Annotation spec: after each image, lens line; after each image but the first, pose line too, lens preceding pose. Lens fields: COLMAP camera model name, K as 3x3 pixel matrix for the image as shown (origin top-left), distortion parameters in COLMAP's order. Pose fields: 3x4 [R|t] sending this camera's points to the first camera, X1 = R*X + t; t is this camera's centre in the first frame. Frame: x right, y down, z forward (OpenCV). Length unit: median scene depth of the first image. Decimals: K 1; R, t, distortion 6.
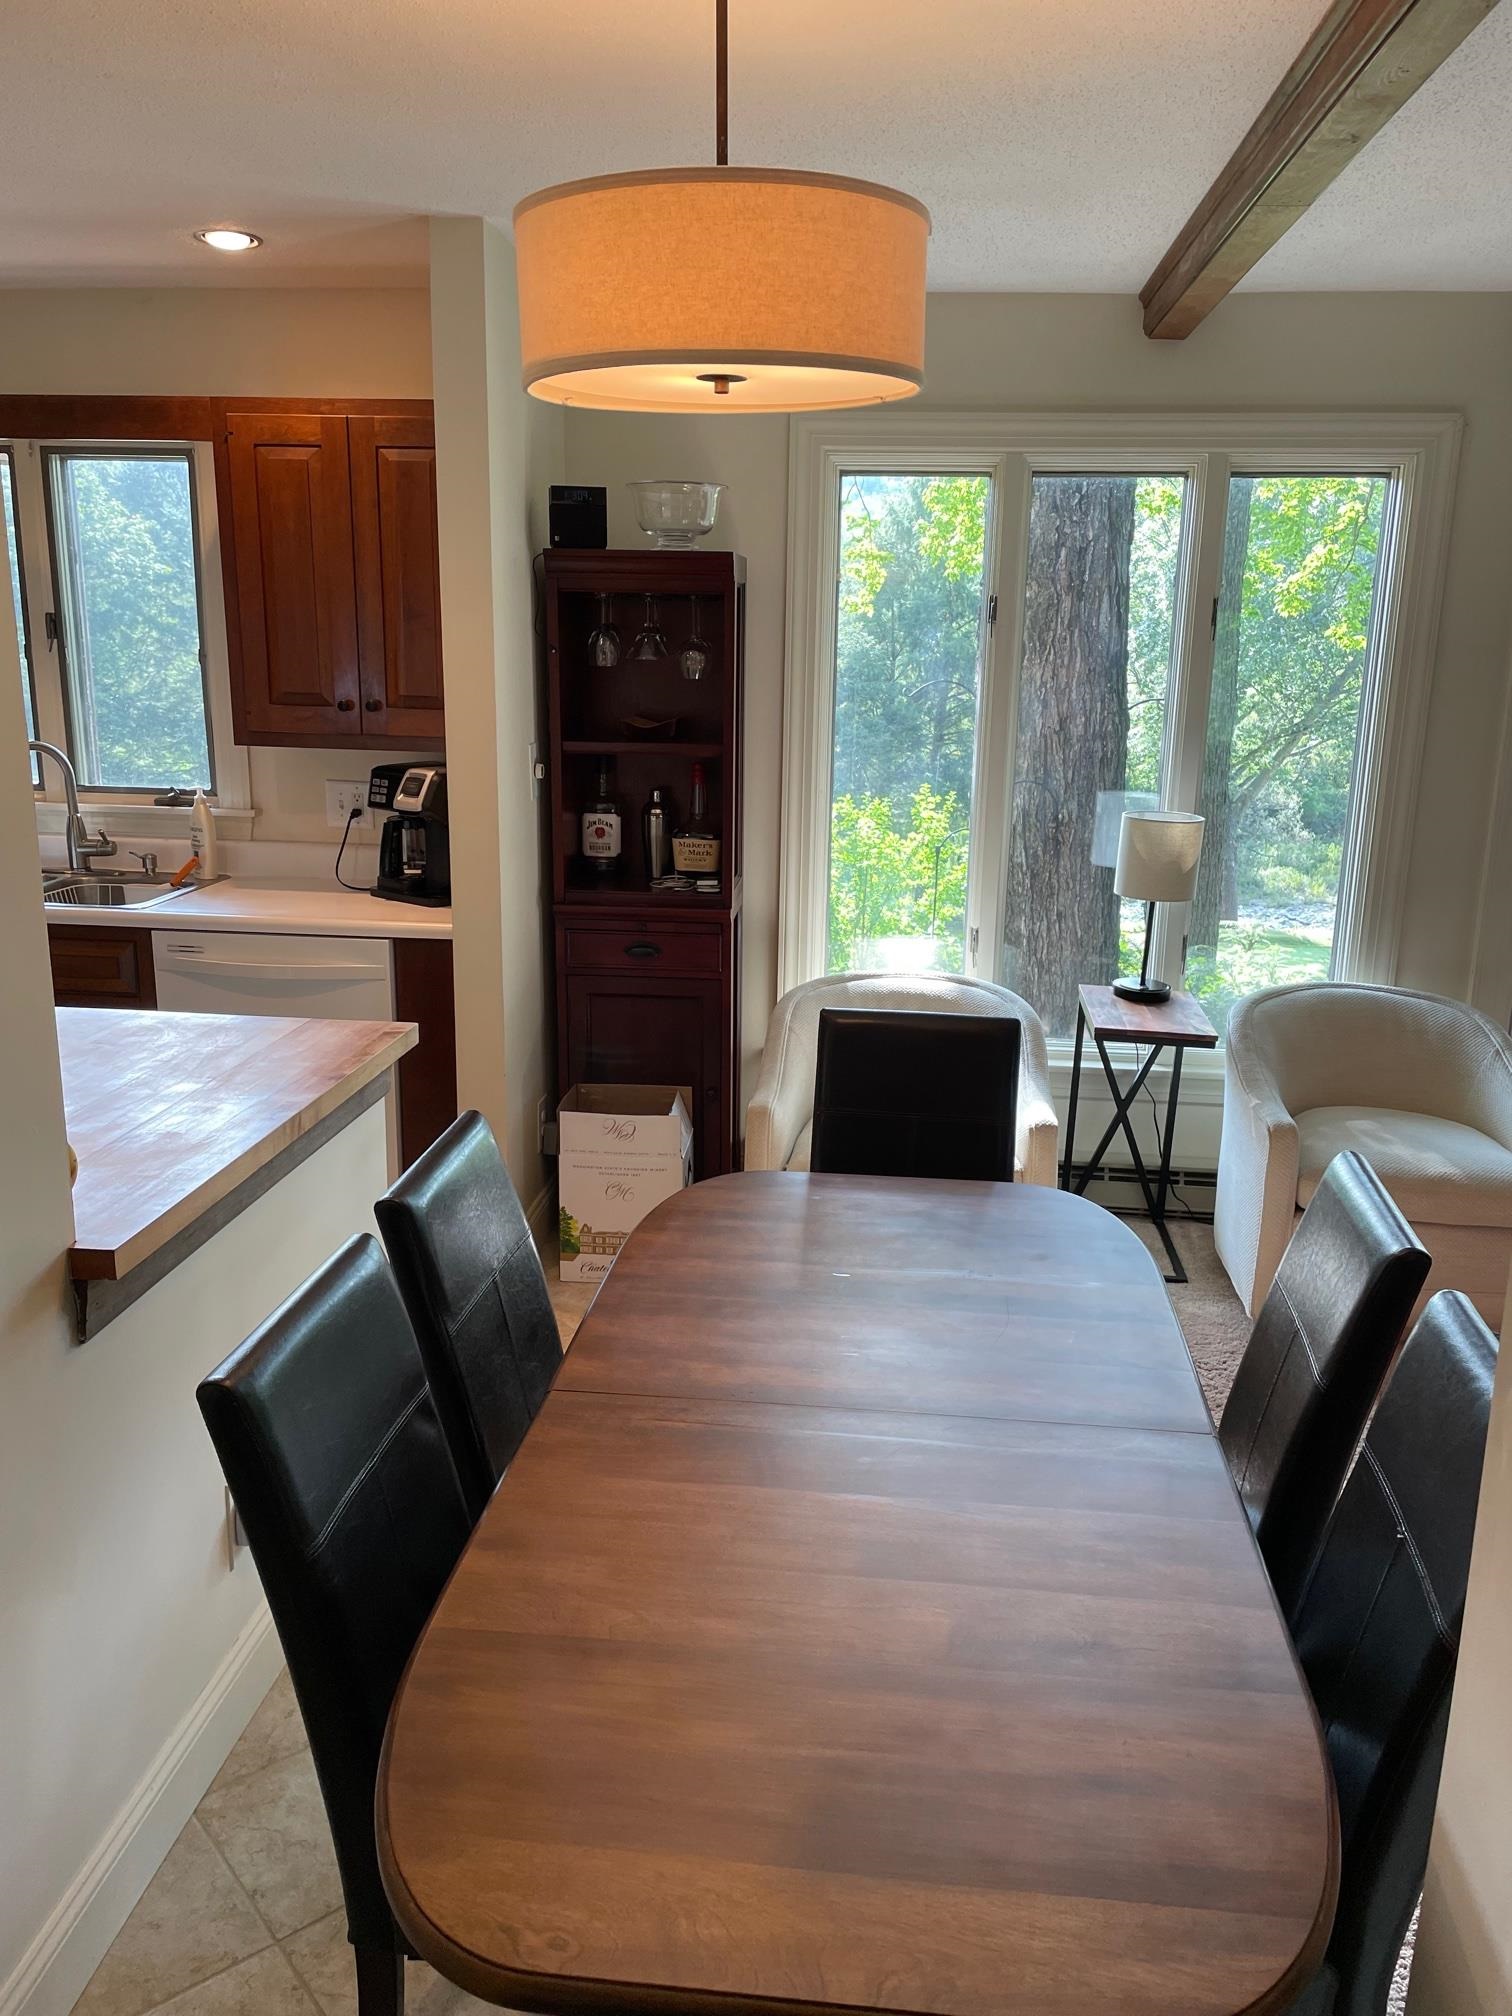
lens RADIAL K [[1532.3, 0, 751.4], [0, 1532.3, 1018.1], [0, 0, 1]] dist [0.070345, -0.081904]
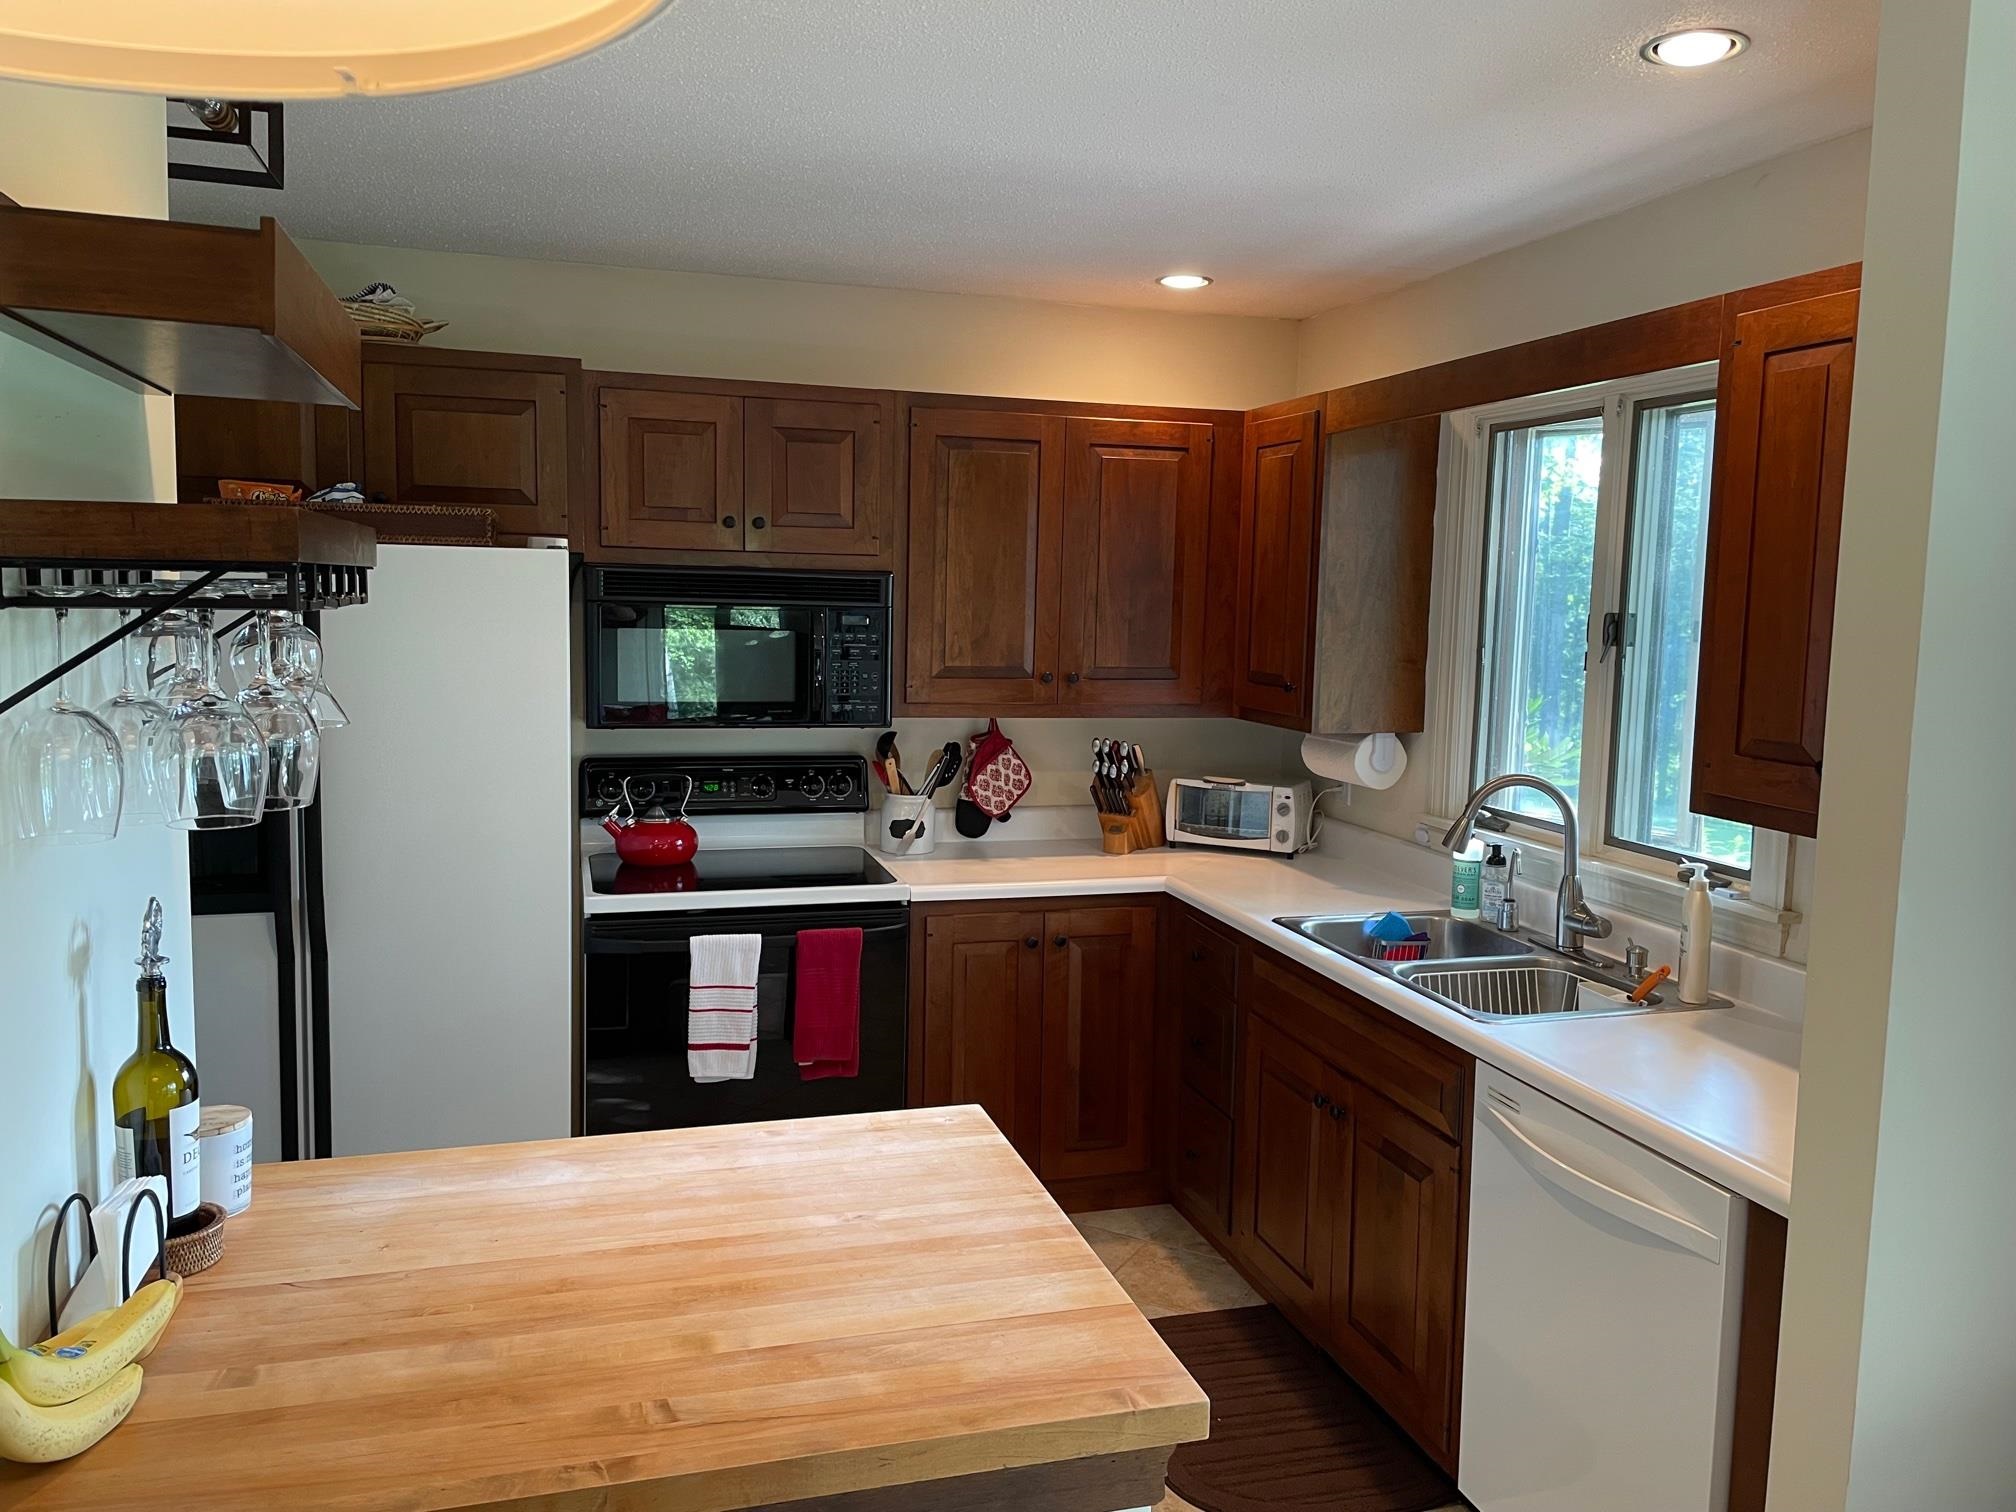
lens RADIAL K [[1532.3, 0, 1013.3], [0, 1532.3, 746.2], [0, 0, 1]] dist [0.070345, -0.081904]
pose [[0.390568, 0.084557, -0.916682, 0.150123], [-0.238677, 0.971023, -0.012123, -0.134328], [0.889095, 0.223526, 0.399432, 0.509703]]
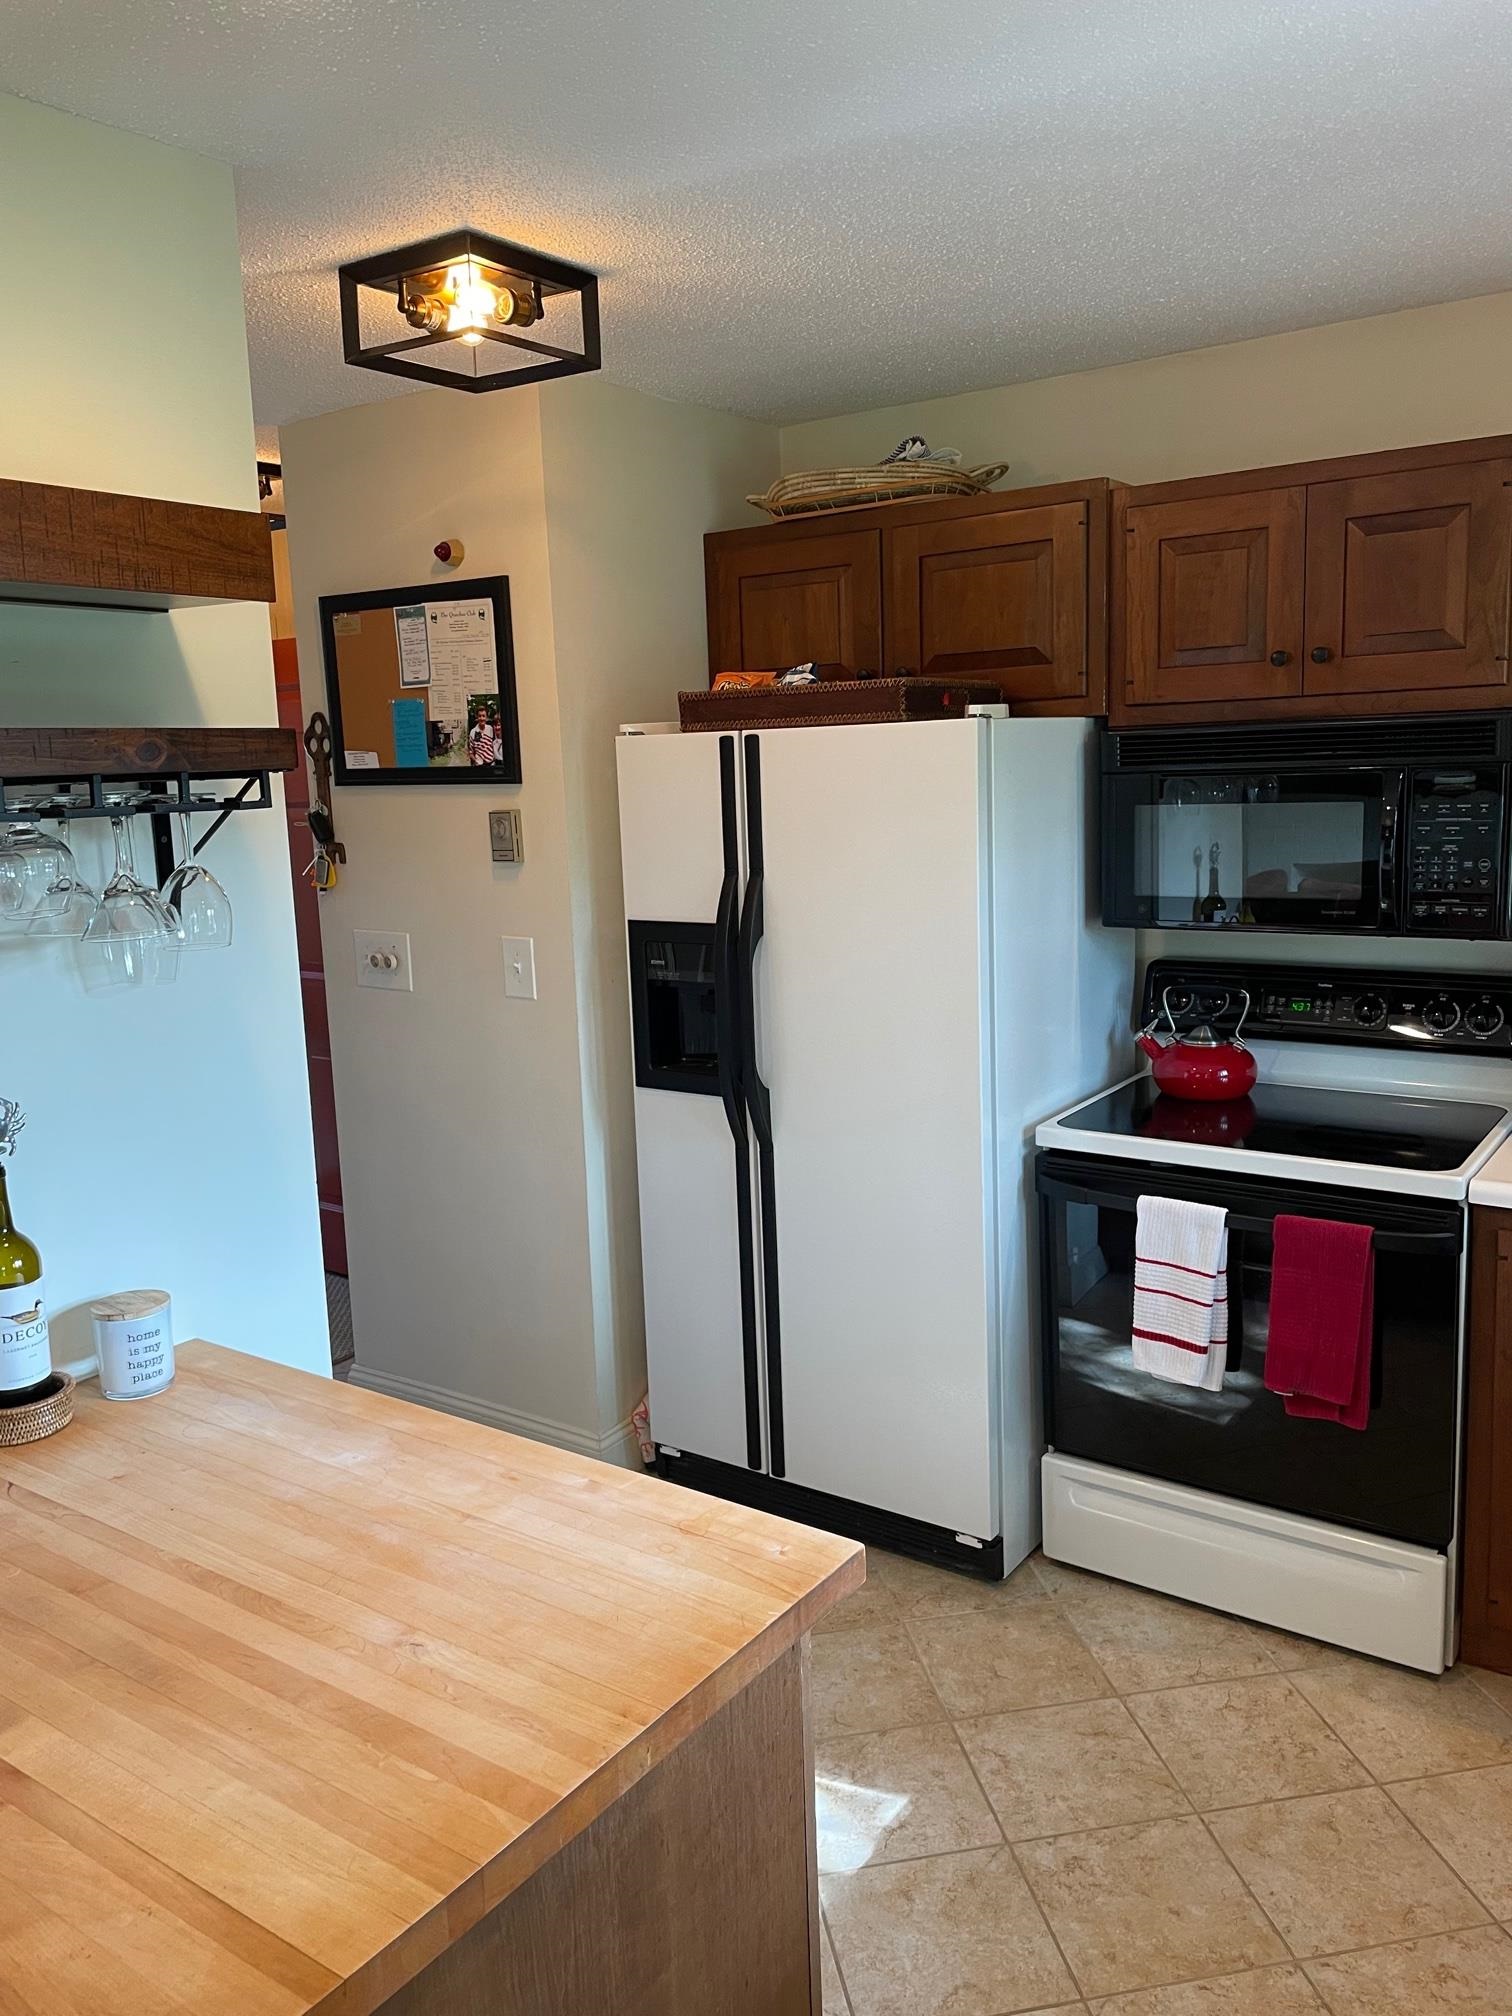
lens RADIAL K [[1532.3, 0, 738.3], [0, 1532.3, 999.1], [0, 0, 1]] dist [0.070345, -0.081904]
pose [[-0.486279, 0.134019, -0.863465, -0.046177], [-0.187501, 0.949146, 0.252913, -0.227158], [0.853450, 0.284886, -0.436421, 0.862298]]
